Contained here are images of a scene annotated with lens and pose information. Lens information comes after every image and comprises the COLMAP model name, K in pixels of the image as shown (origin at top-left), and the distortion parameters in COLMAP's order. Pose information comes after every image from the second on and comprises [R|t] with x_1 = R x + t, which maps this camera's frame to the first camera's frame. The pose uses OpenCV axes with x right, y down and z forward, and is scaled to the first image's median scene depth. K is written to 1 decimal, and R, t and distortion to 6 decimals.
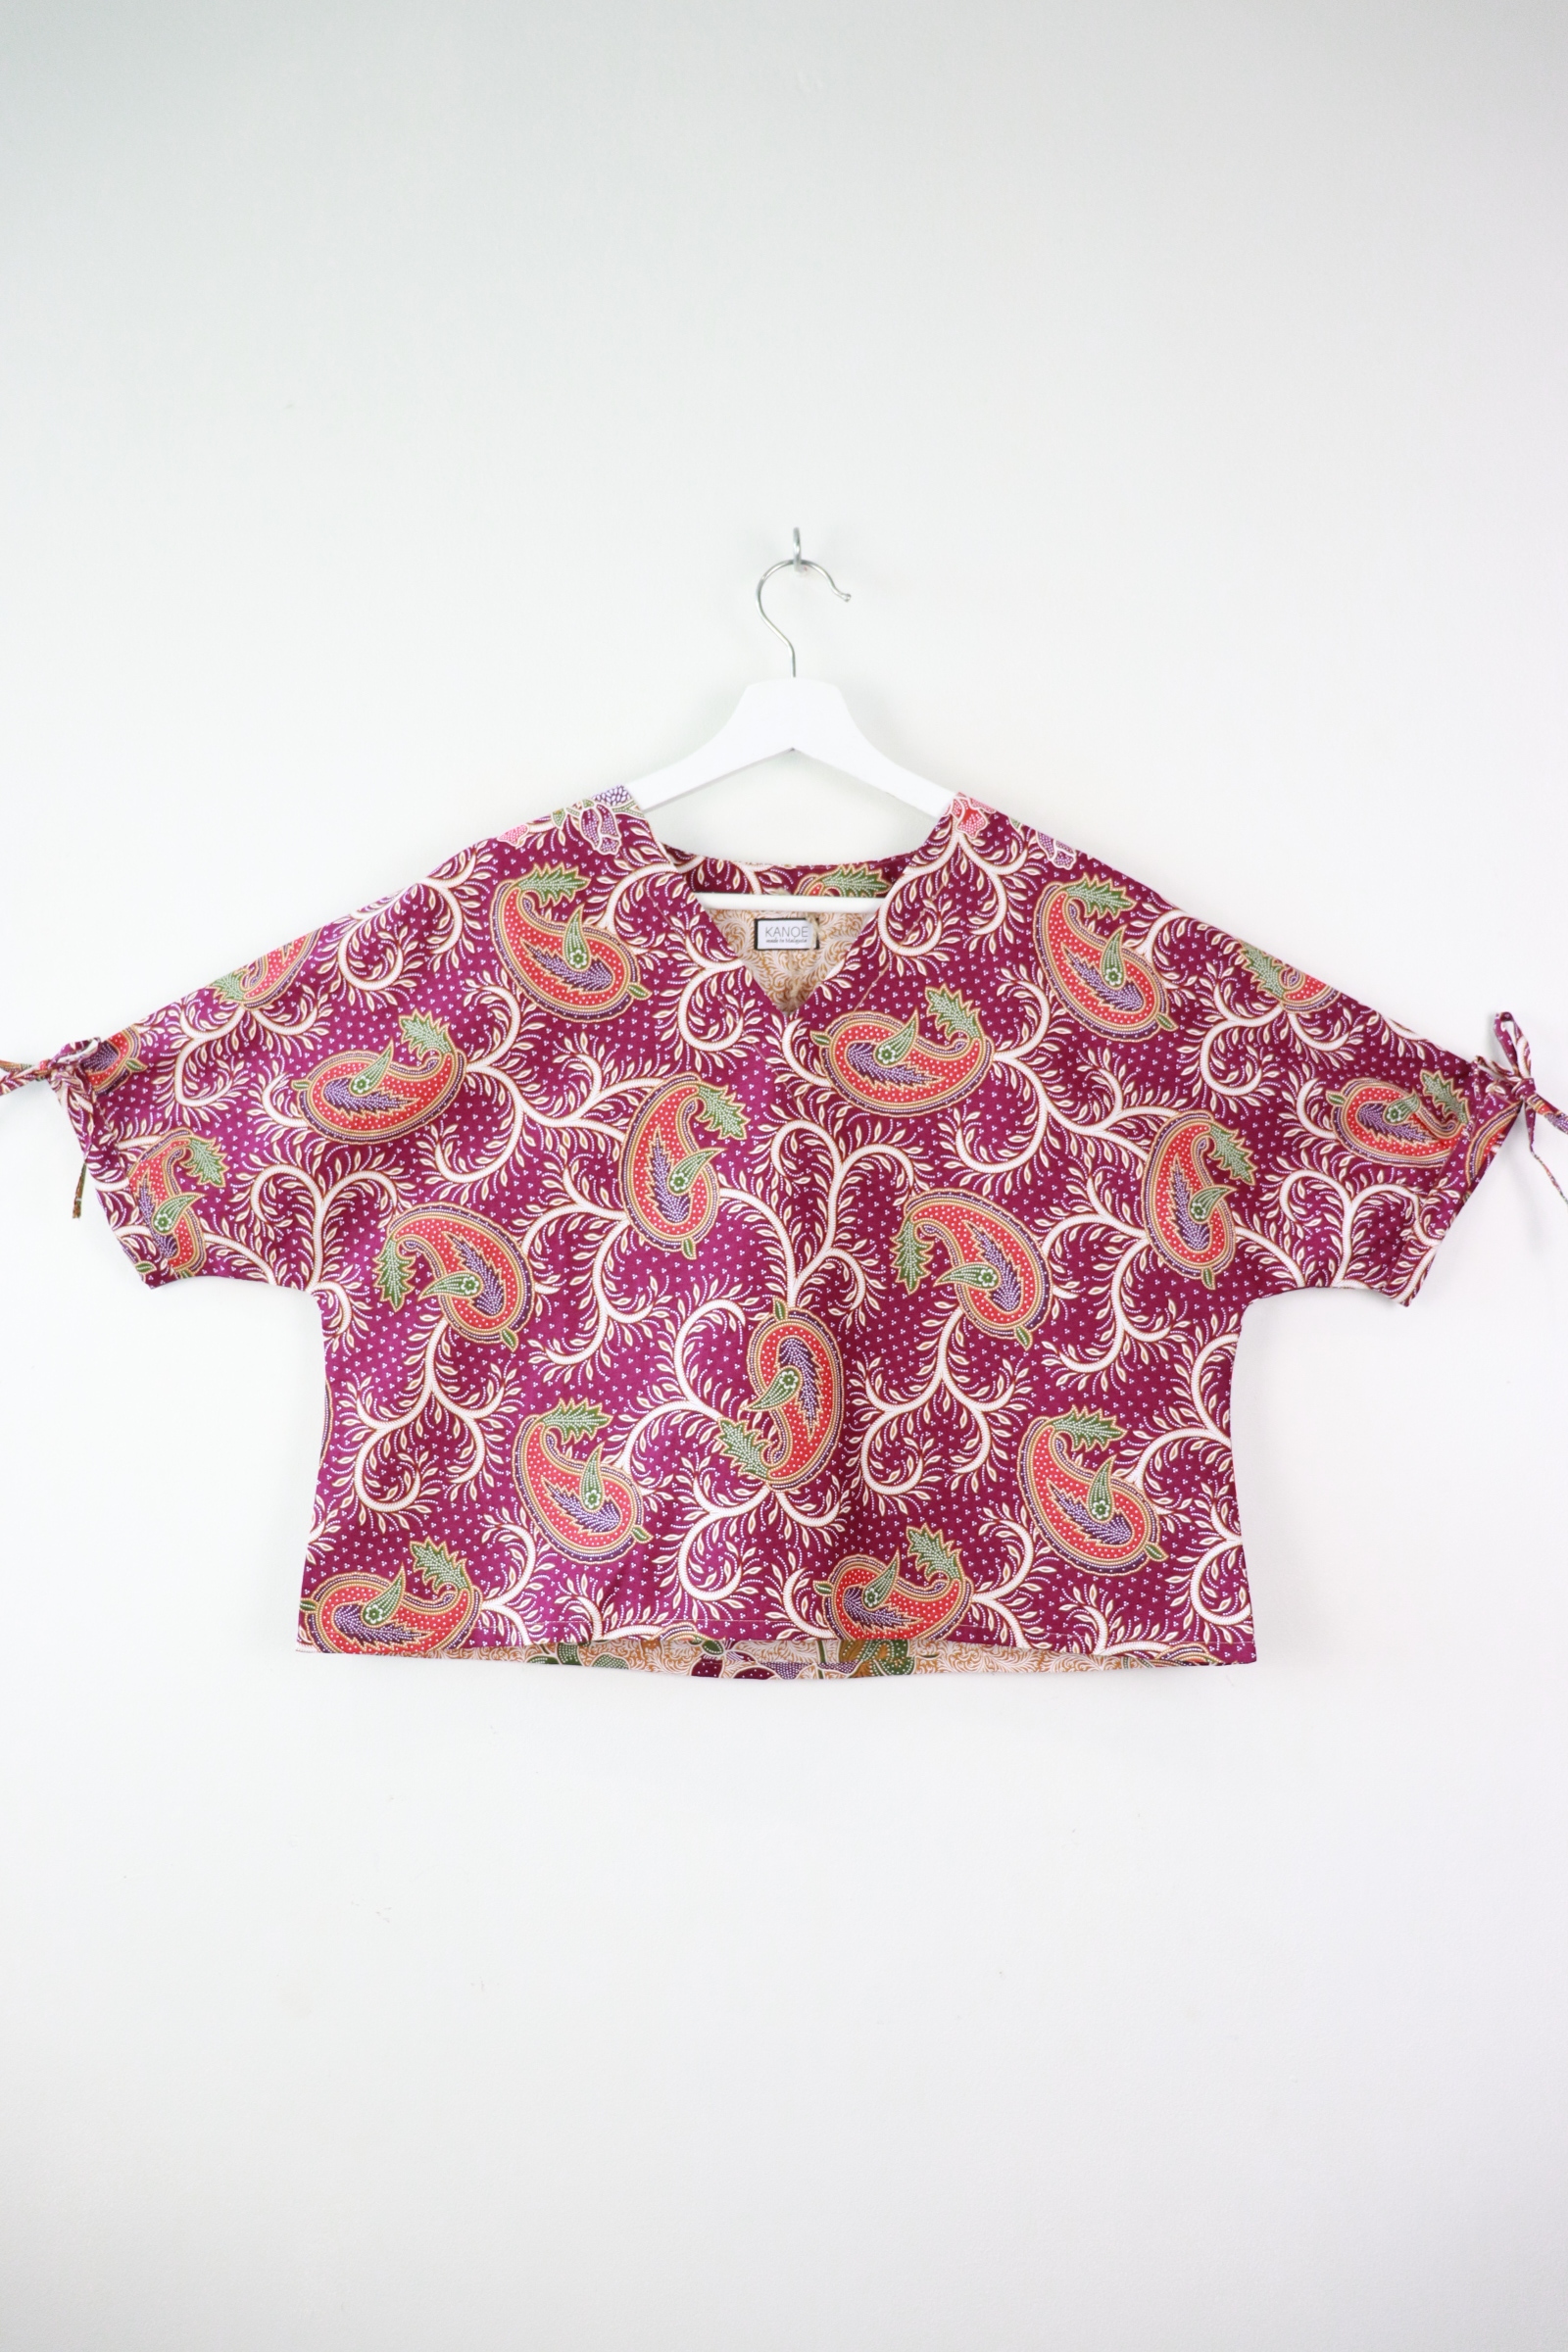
lens RADIAL K [[2011.6, 0, 788.5], [0, 2011.6, 1203.5], [0, 0, 1]] dist [-0.203325, 0.170789]
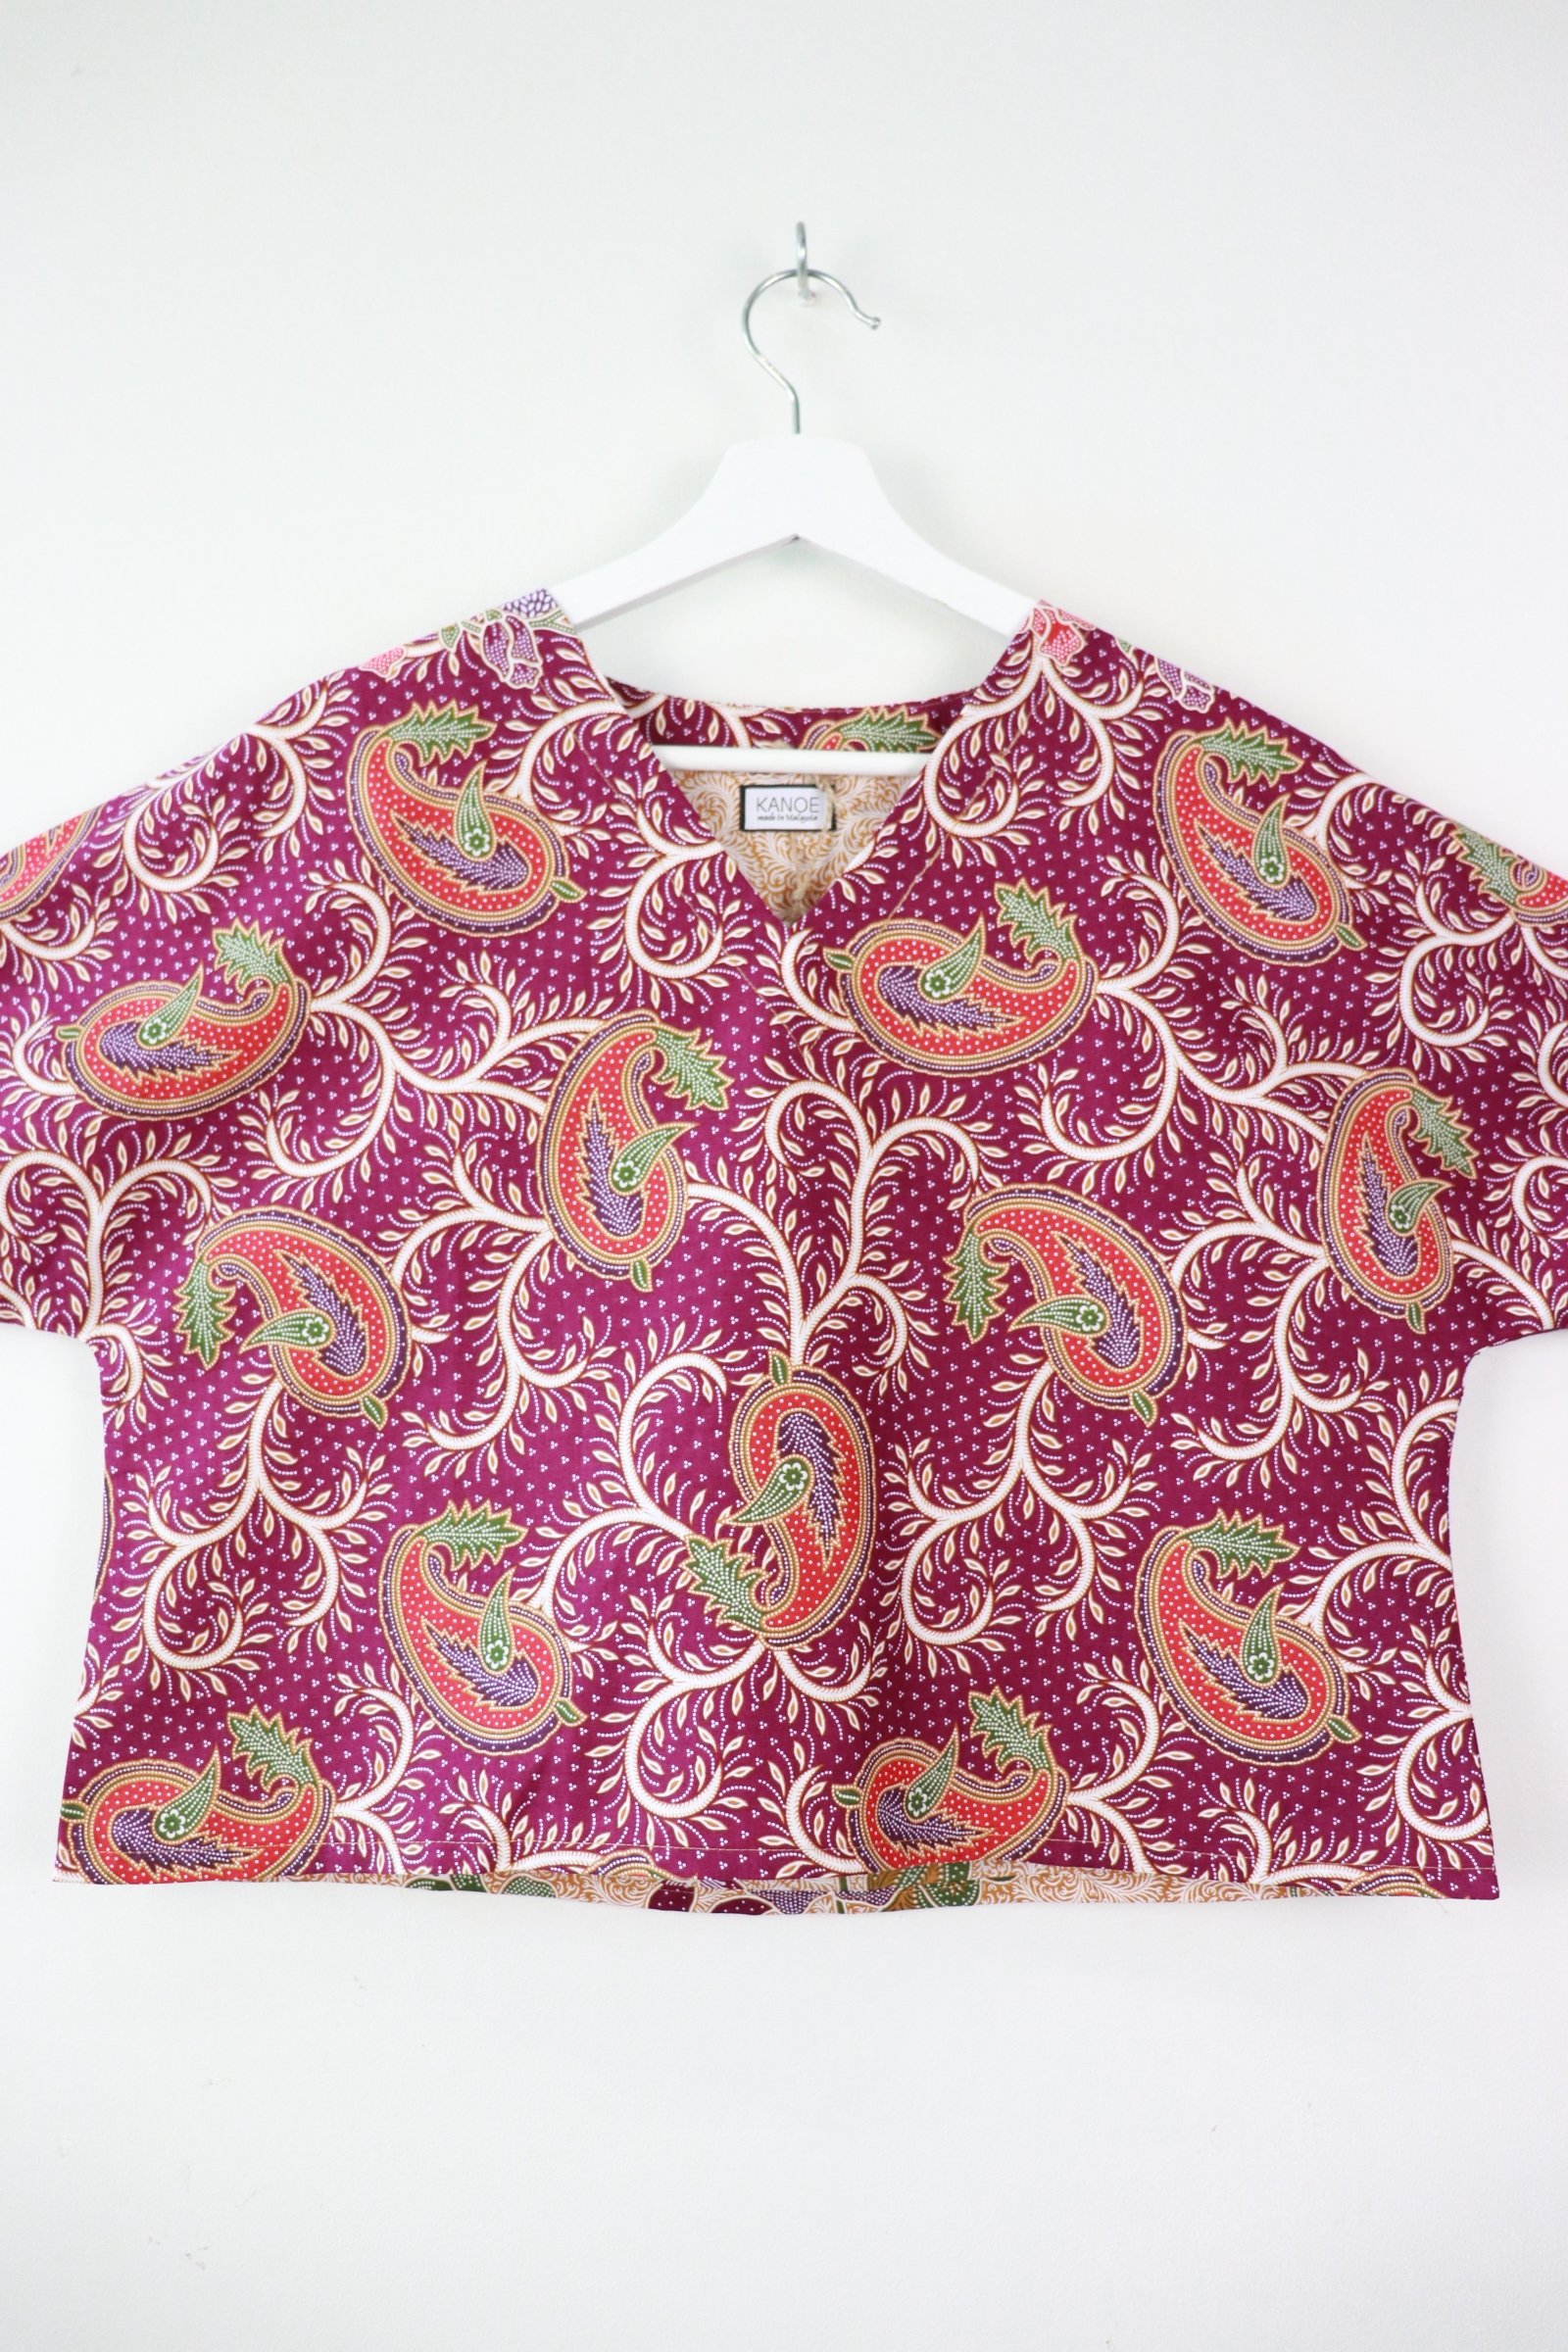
lens RADIAL K [[2011.6, 0, 788.5], [0, 2011.6, 1203.5], [0, 0, 1]] dist [-0.203325, 0.170789]
pose [[0.999984, -0.001758, 0.005399, -0.004558], [0.001704, 0.999949, 0.009934, -0.007810], [-0.005417, -0.009925, 0.999936, 0.335415]]
